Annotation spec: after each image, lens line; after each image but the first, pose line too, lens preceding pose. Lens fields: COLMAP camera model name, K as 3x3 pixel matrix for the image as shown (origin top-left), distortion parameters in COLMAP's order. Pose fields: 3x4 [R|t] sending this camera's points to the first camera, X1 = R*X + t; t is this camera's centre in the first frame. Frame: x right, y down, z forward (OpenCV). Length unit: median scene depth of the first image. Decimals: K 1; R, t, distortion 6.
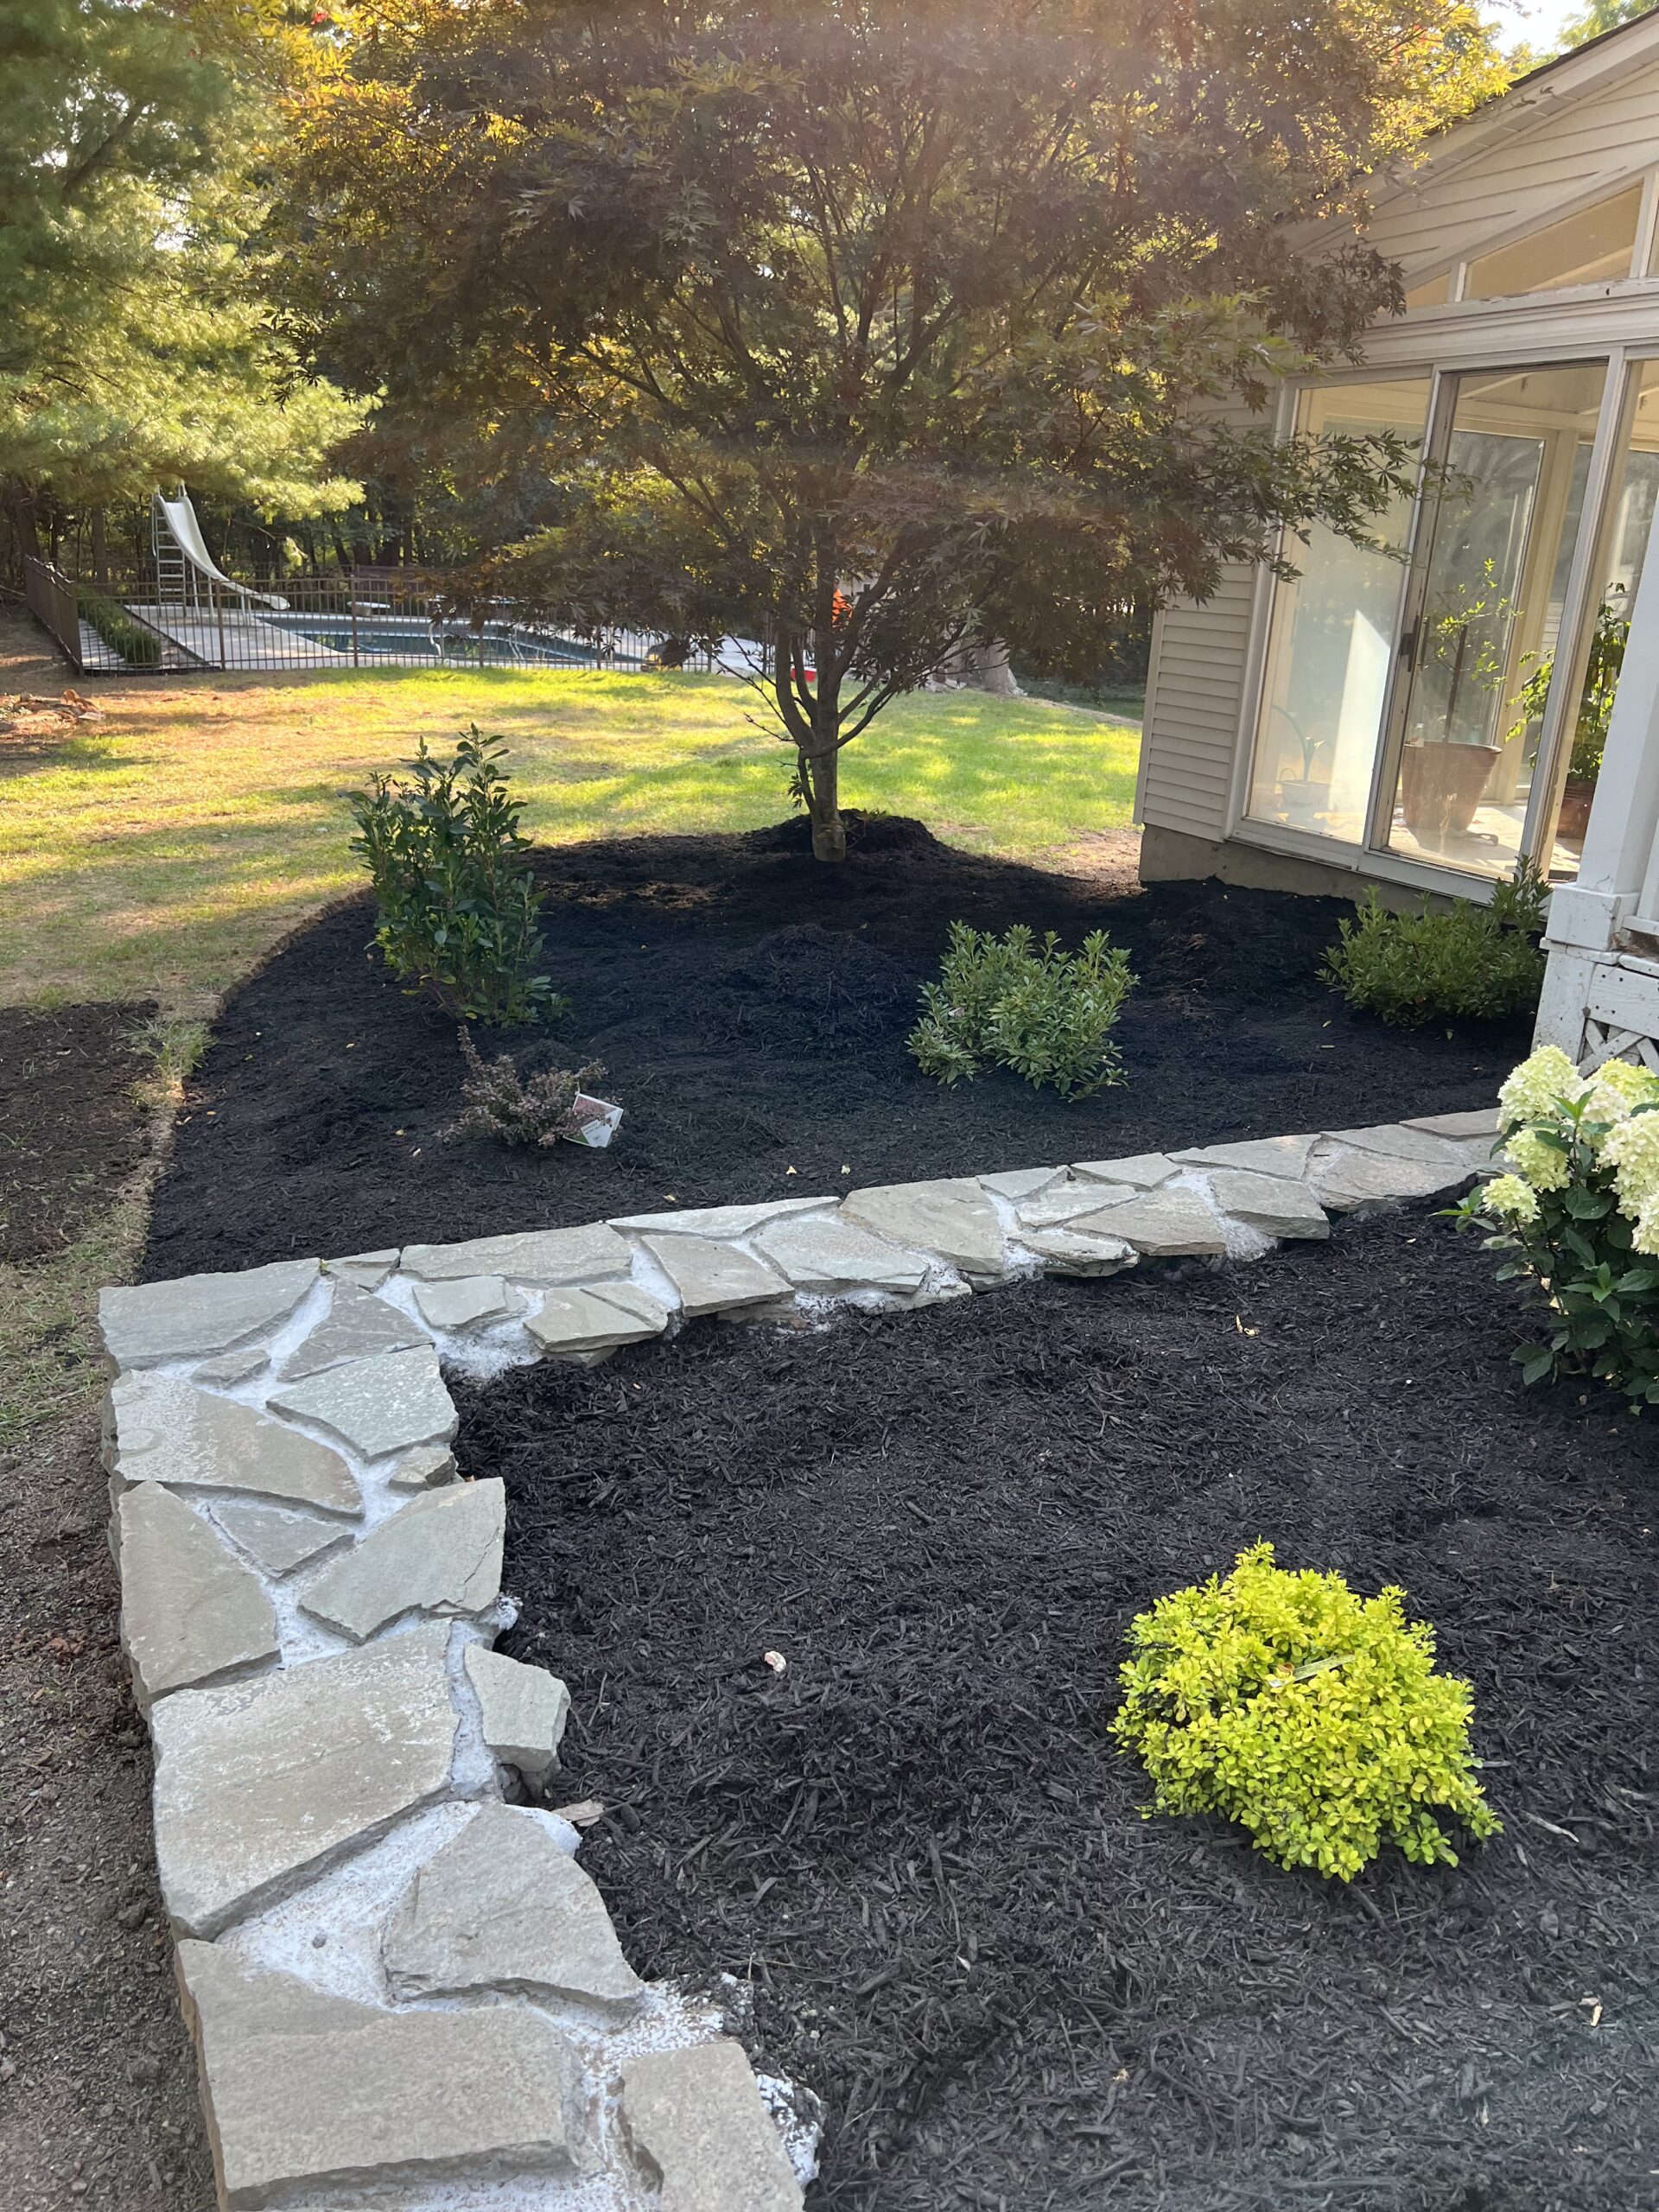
lens RADIAL K [[1674.0, 0, 829.5], [0, 1674.0, 1106.0], [0, 0, 1]] dist [0.002192, 0.000860]
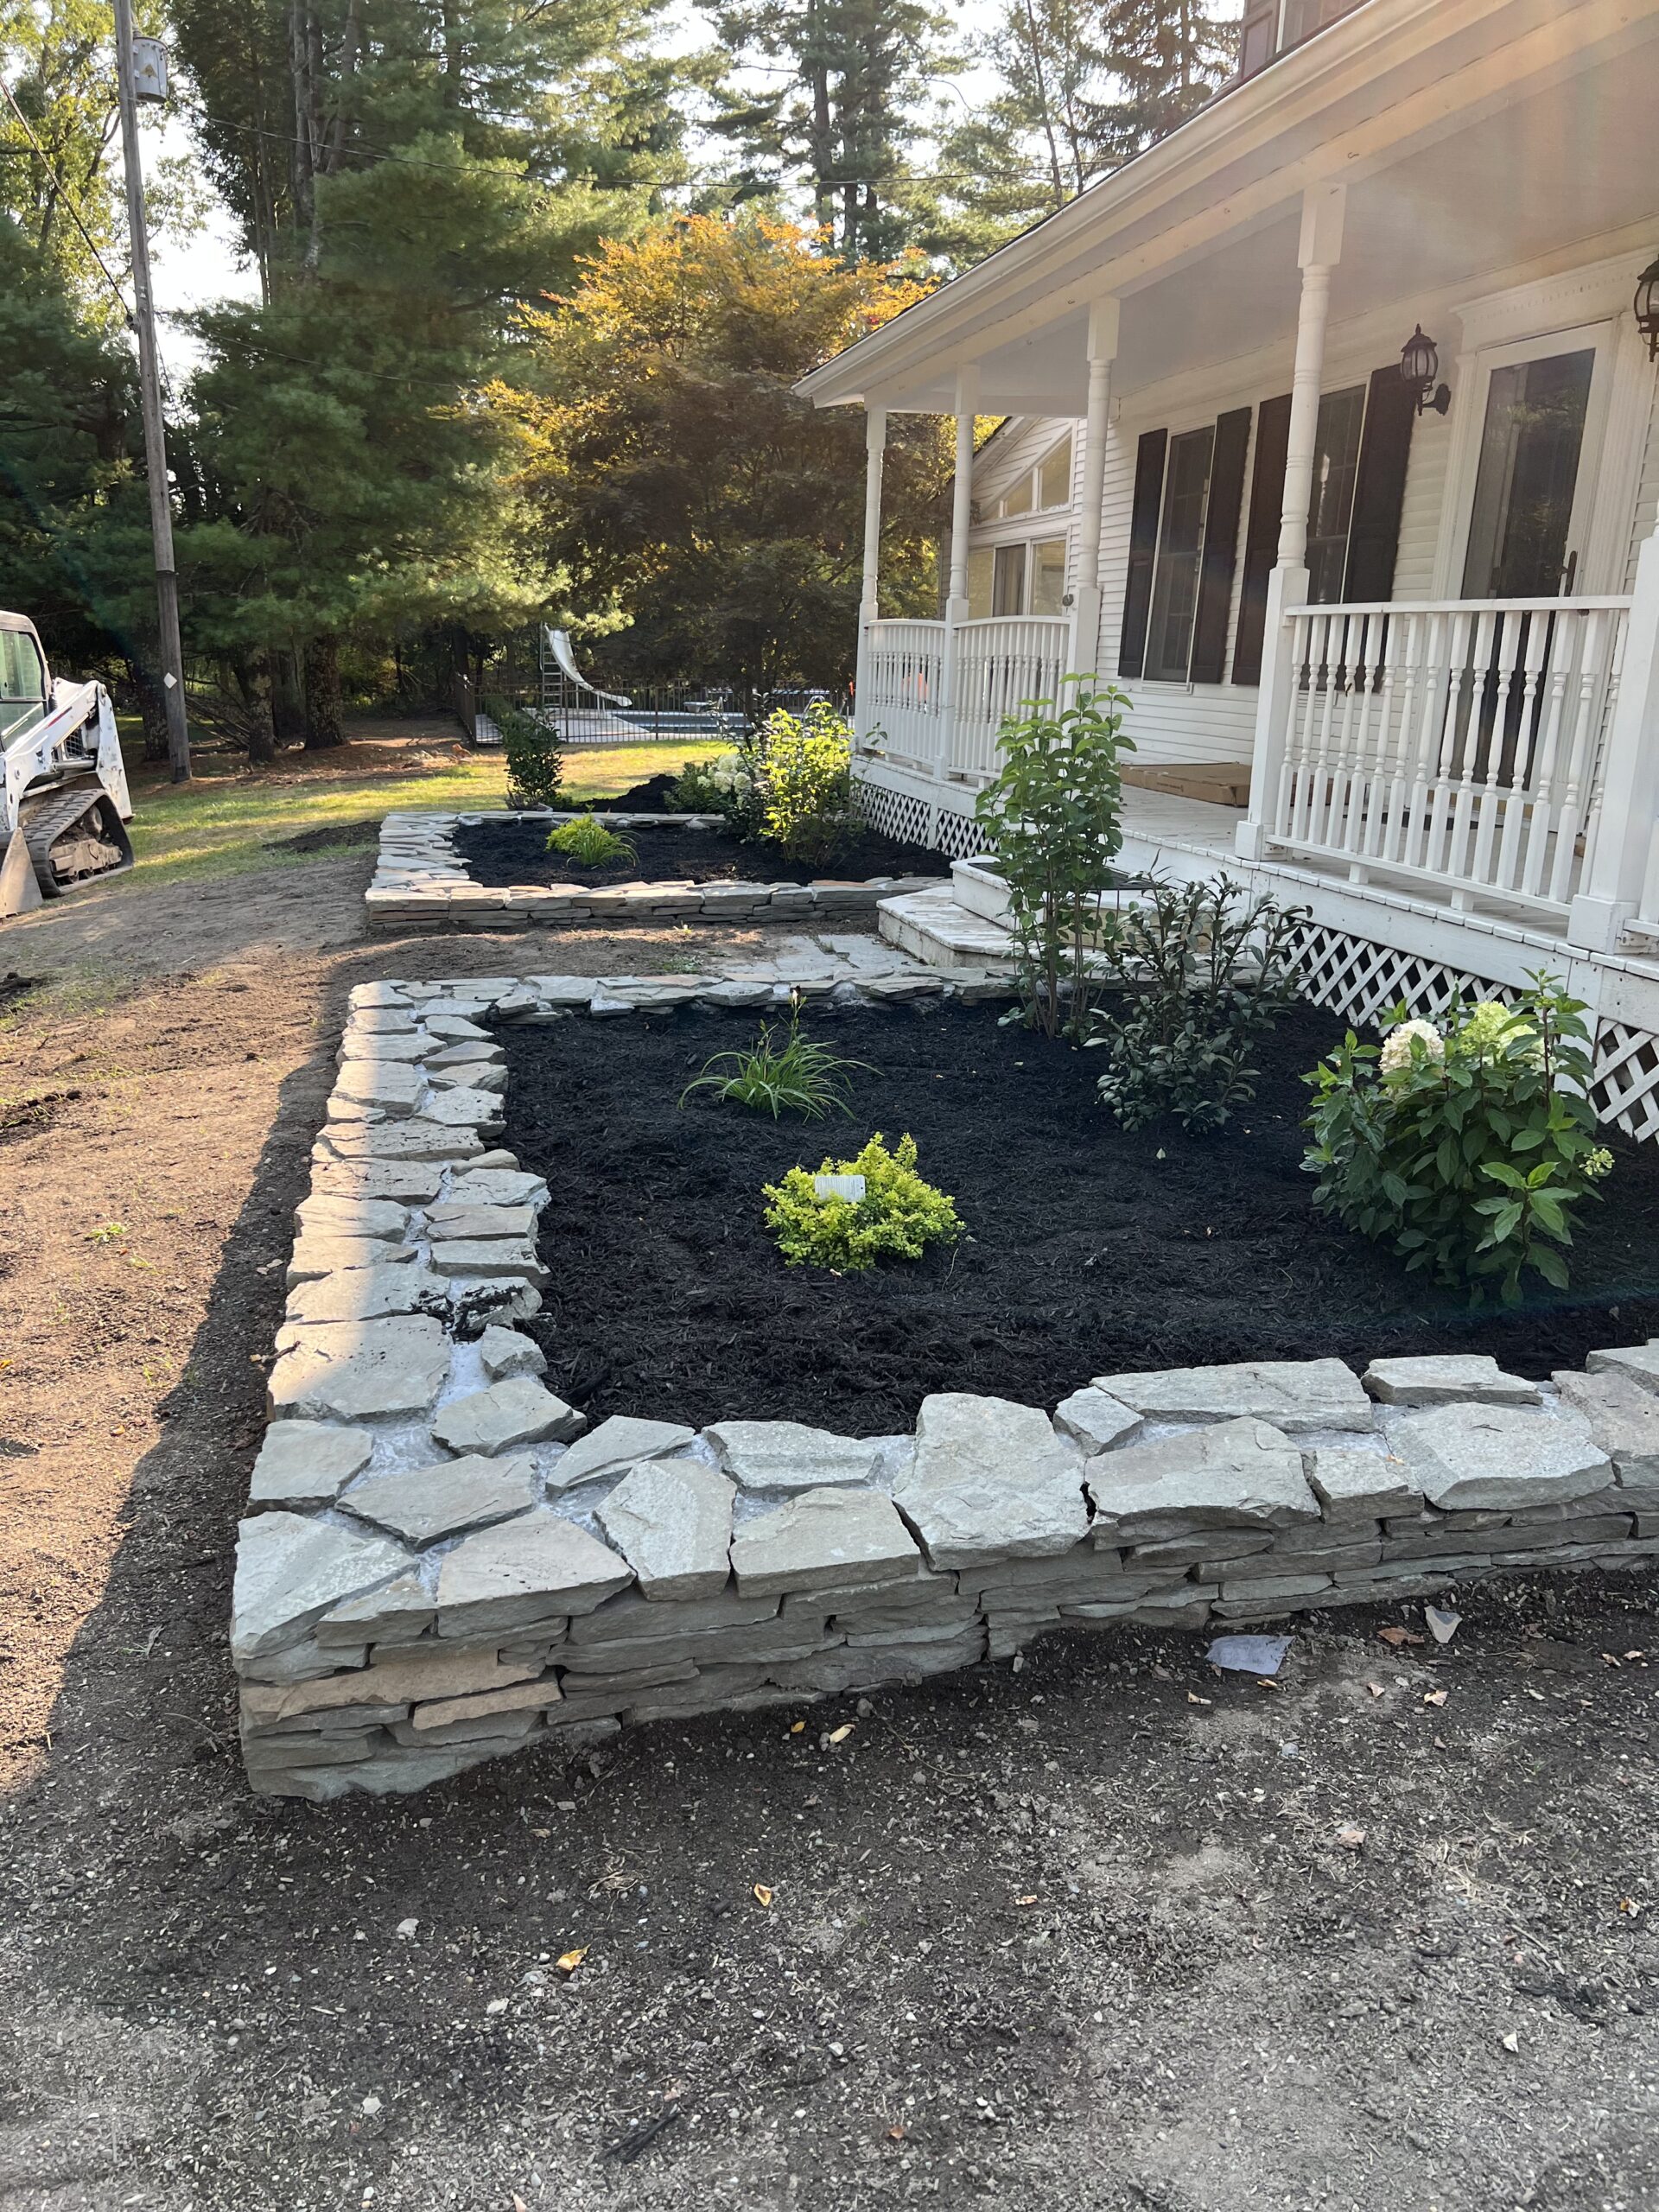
lens RADIAL K [[1674.0, 0, 829.5], [0, 1674.0, 1106.0], [0, 0, 1]] dist [0.002192, 0.000860]
pose [[0.974840, 0.038444, -0.219564, 0.147869], [-0.052598, 0.996872, -0.058984, 0.098447], [0.216610, 0.069049, 0.973813, -0.263405]]
